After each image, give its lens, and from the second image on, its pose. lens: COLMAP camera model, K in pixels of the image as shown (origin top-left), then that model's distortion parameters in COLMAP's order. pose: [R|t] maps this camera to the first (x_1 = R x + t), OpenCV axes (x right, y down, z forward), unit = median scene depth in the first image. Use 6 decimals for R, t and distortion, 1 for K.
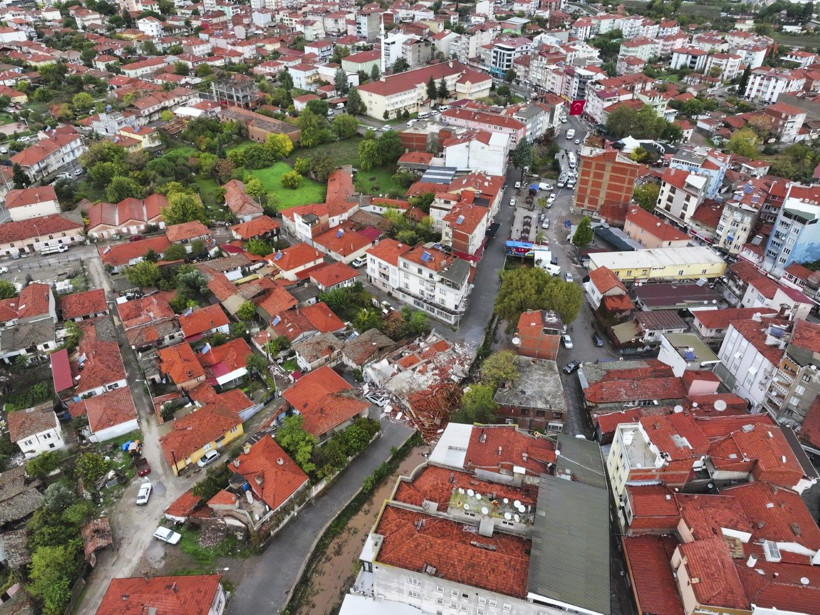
lens RADIAL K [[578.1, 0, 415.1], [0, 578.1, 302.7], [0, 0, 1]] dist [0.003365, 0.009888]
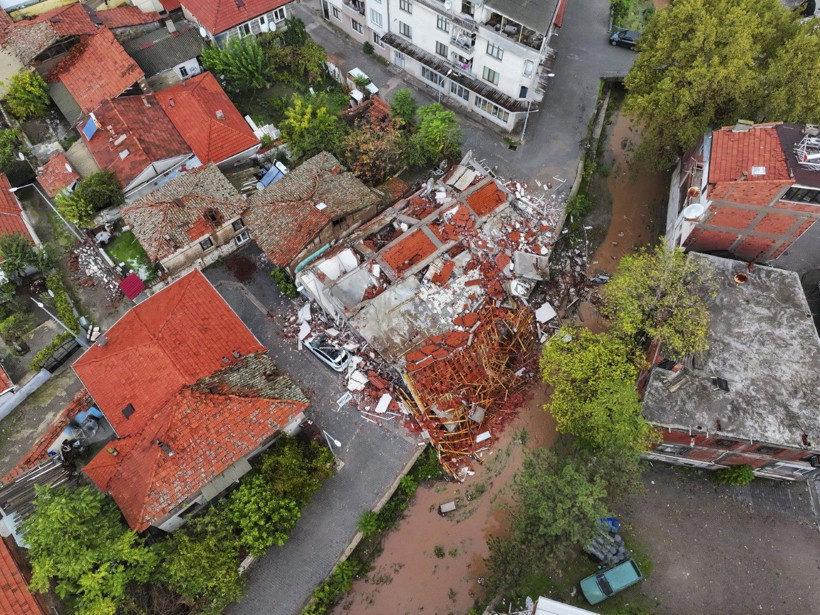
lens RADIAL K [[578.1, 0, 413.9], [0, 578.1, 305.4], [0, 0, 1]] dist [0.003365, 0.009888]
pose [[0.999922, 0.011241, -0.005364, -0.004850], [-0.007693, 0.896064, 0.443859, -0.045217], [0.009796, -0.443783, 0.896081, 0.639754]]
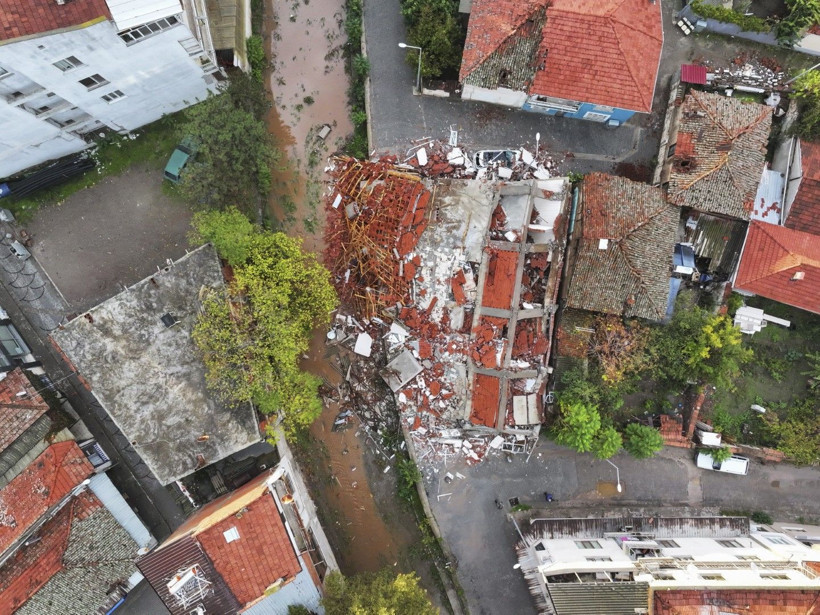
lens RADIAL K [[578.1, 0, 412.4], [0, 578.1, 304.6], [0, 0, 1]] dist [0.003365, 0.009888]
pose [[-0.781027, 0.624287, -0.016227, 0.053266], [-0.368958, -0.440317, 0.818529, -0.203018], [0.503852, 0.645280, 0.574236, 0.784229]]
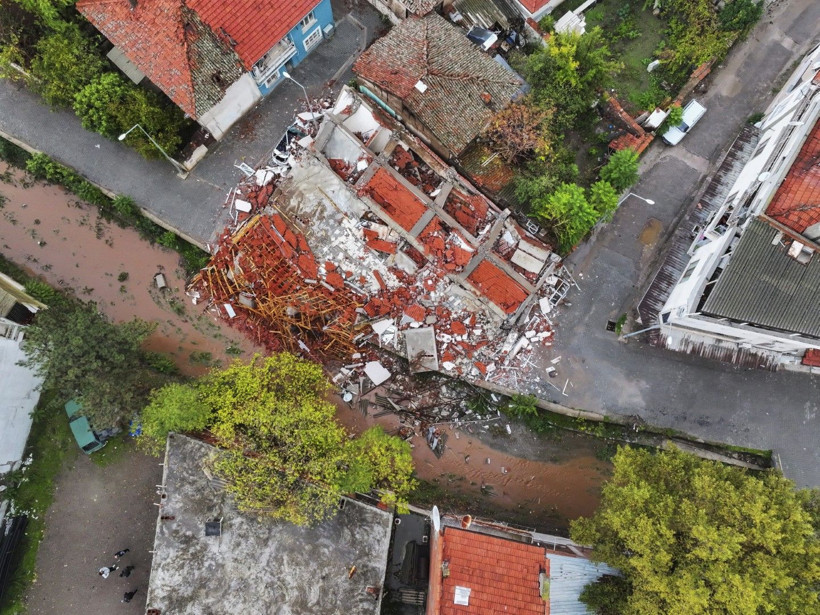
lens RADIAL K [[578.1, 0, 413.0], [0, 578.1, 304.9], [0, 0, 1]] dist [0.003365, 0.009888]
pose [[0.094980, 0.980452, -0.172317, 0.119287], [-0.574158, 0.195361, 0.795096, -0.180425], [0.813217, 0.023418, 0.581490, 0.826946]]
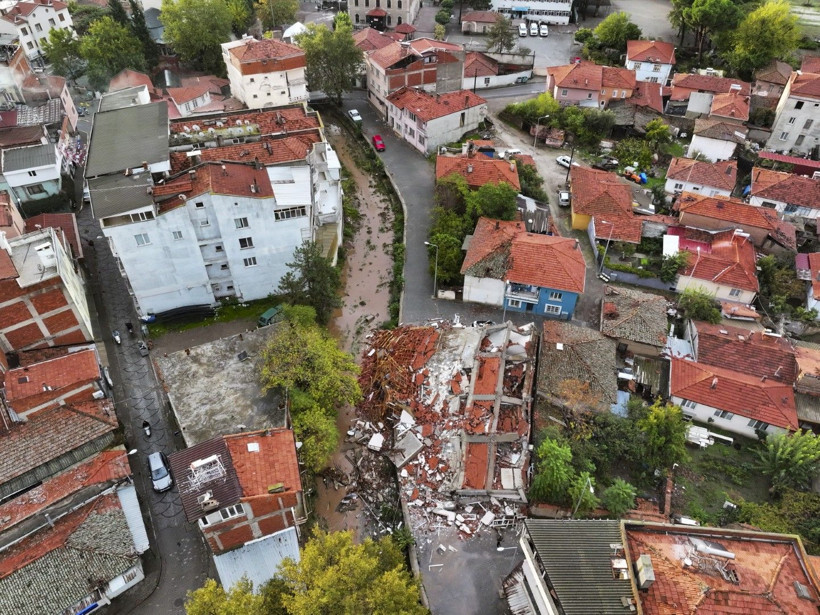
lens RADIAL K [[578.1, 0, 412.4], [0, 578.1, 300.4], [0, 0, 1]] dist [0.003365, 0.009888]
pose [[-0.835225, 0.355682, -0.419392, 0.241276], [-0.323907, 0.298114, 0.897893, -0.363353], [0.444391, 0.885787, -0.133784, 1.008899]]
